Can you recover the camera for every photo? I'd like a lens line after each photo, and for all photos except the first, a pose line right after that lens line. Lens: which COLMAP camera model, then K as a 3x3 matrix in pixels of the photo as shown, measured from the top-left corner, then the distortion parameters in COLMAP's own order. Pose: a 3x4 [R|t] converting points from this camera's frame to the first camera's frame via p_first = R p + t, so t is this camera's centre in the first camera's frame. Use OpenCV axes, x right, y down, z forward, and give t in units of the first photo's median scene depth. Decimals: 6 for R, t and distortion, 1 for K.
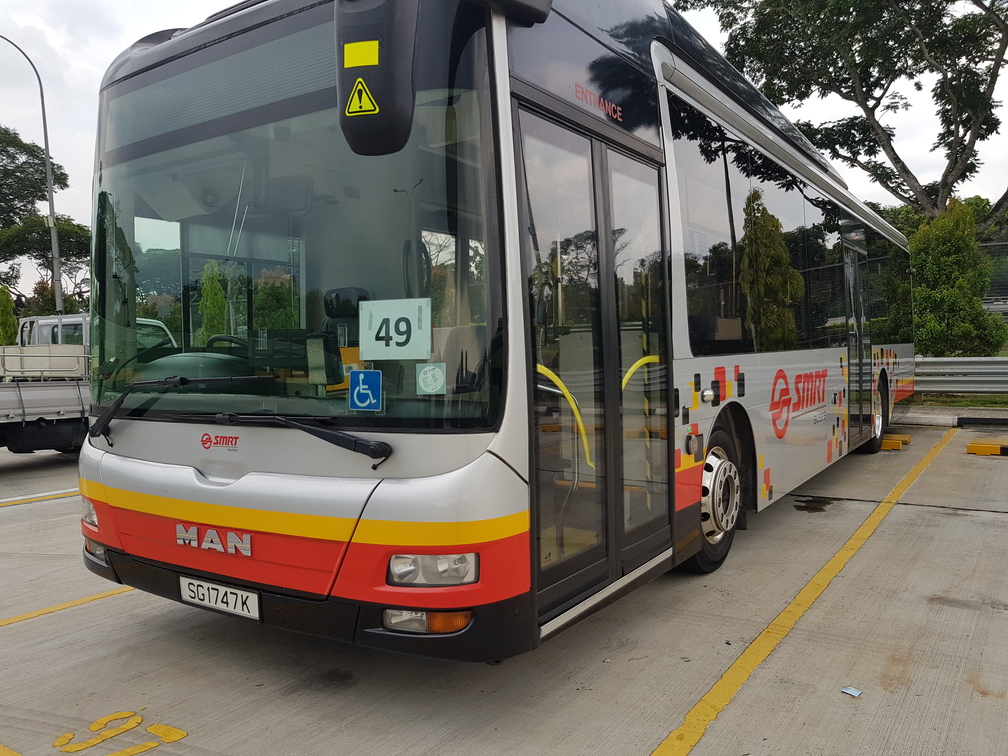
lens RADIAL K [[779.9, 0, 510.3], [0, 779.9, 384.7], [0, 0, 1]] dist [0.059049, -0.100522]
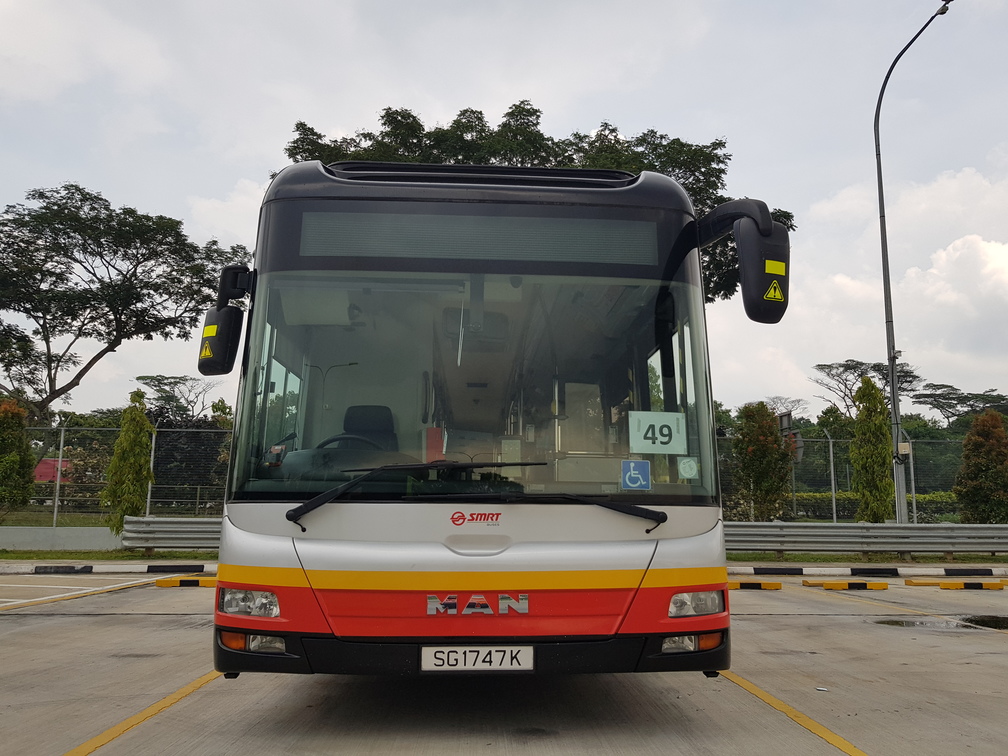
lens RADIAL K [[779.9, 0, 510.3], [0, 779.9, 384.7], [0, 0, 1]] dist [0.059049, -0.100522]
pose [[0.801004, 0.127071, 0.585018, -1.103473], [0.002800, 0.976407, -0.215919, 0.138009], [-0.598653, 0.174590, 0.781750, 0.026475]]
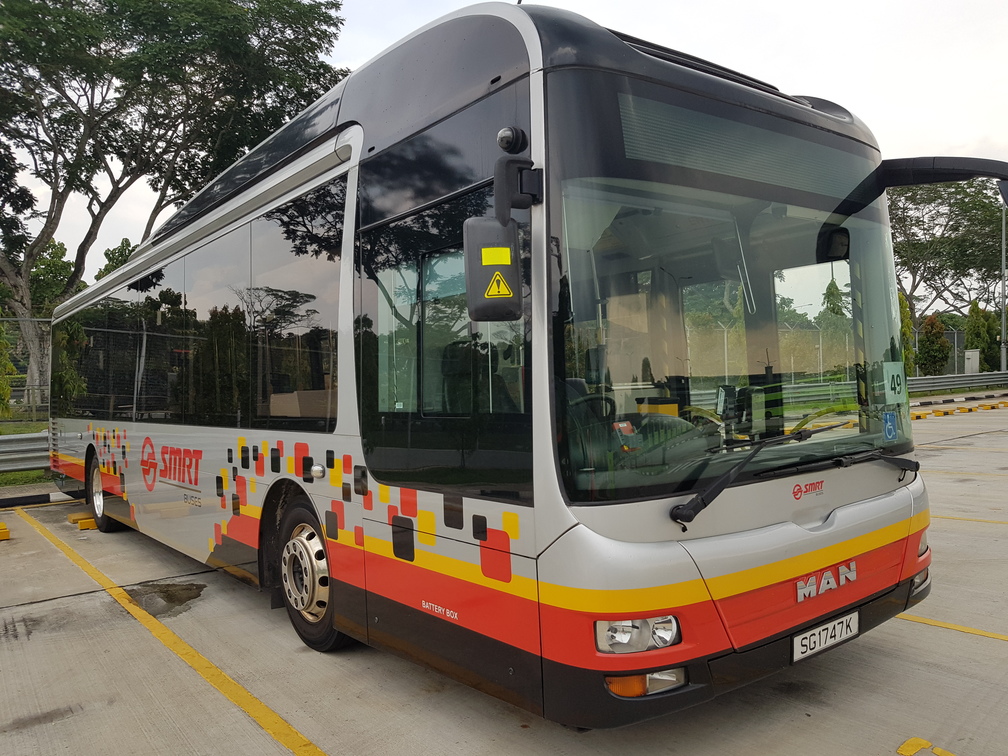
lens RADIAL K [[785.7, 0, 504.0], [0, 785.7, 378.0], [0, 0, 1]] dist [0.049496, -0.092235]
pose [[0.320645, 0.008909, 0.947158, -1.614935], [0.081065, 0.996029, -0.036812, -0.075822], [-0.943724, 0.088585, 0.318650, 1.102571]]
